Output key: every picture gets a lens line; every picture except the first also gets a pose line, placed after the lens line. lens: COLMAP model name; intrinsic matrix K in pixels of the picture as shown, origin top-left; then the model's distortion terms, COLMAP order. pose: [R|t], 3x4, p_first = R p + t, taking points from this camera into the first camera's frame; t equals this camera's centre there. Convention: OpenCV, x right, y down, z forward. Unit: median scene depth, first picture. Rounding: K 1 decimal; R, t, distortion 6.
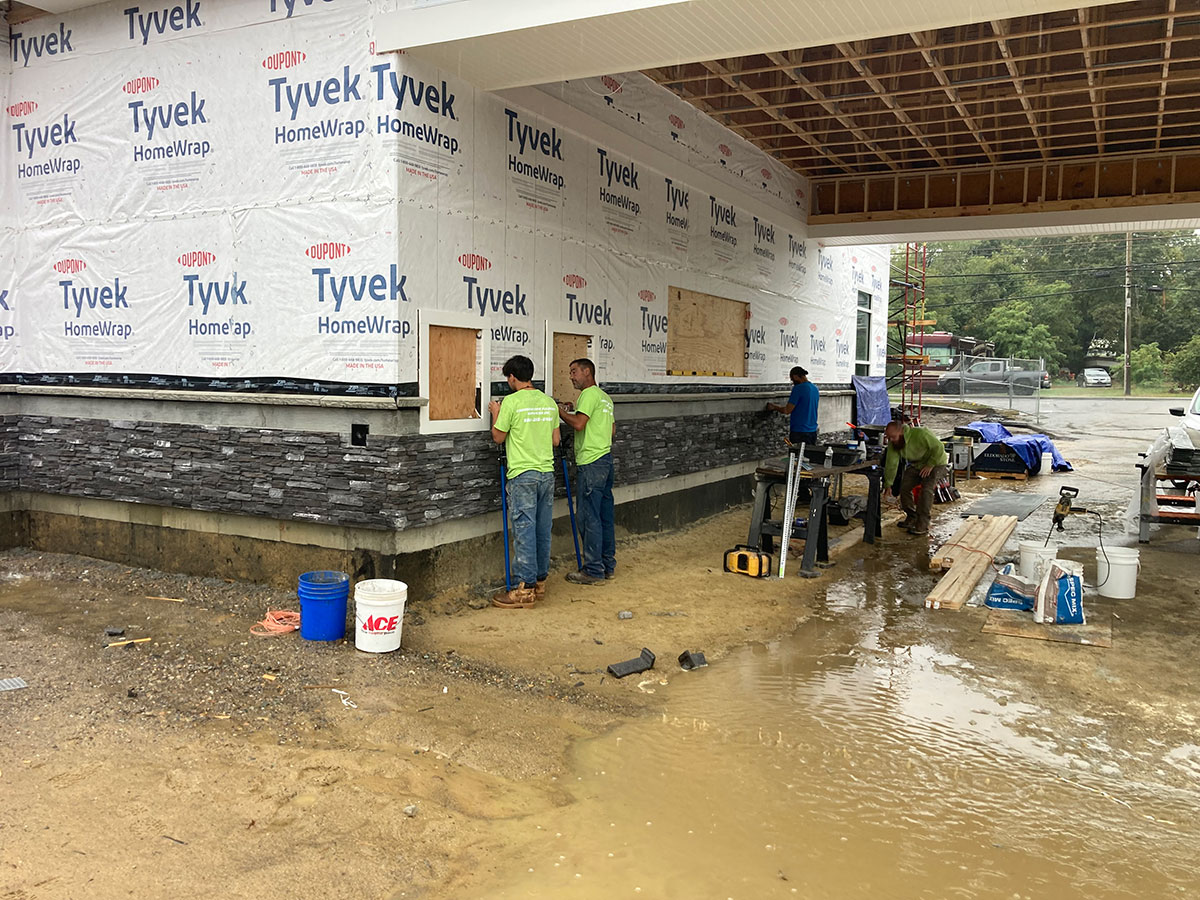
lens RADIAL K [[957.9, 0, 600.0], [0, 957.9, 450.0], [0, 0, 1]] dist [0.050541, -0.003547]
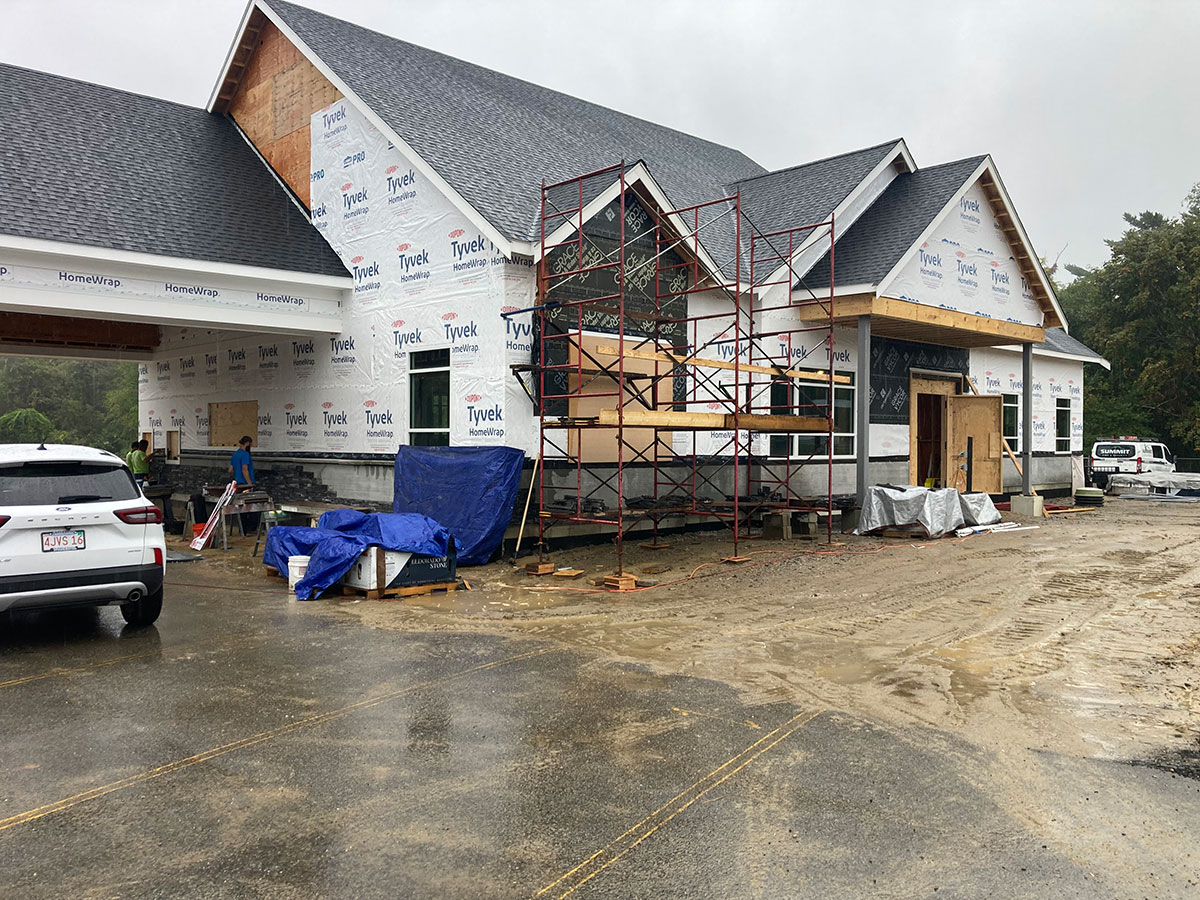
lens RADIAL K [[957.9, 0, 600.0], [0, 957.9, 450.0], [0, 0, 1]] dist [0.050541, -0.003547]
pose [[-0.295470, -0.012872, -0.955265, 1.968246], [-0.085858, 0.996221, 0.013133, -0.184339], [0.951486, 0.085898, -0.295458, 2.630461]]
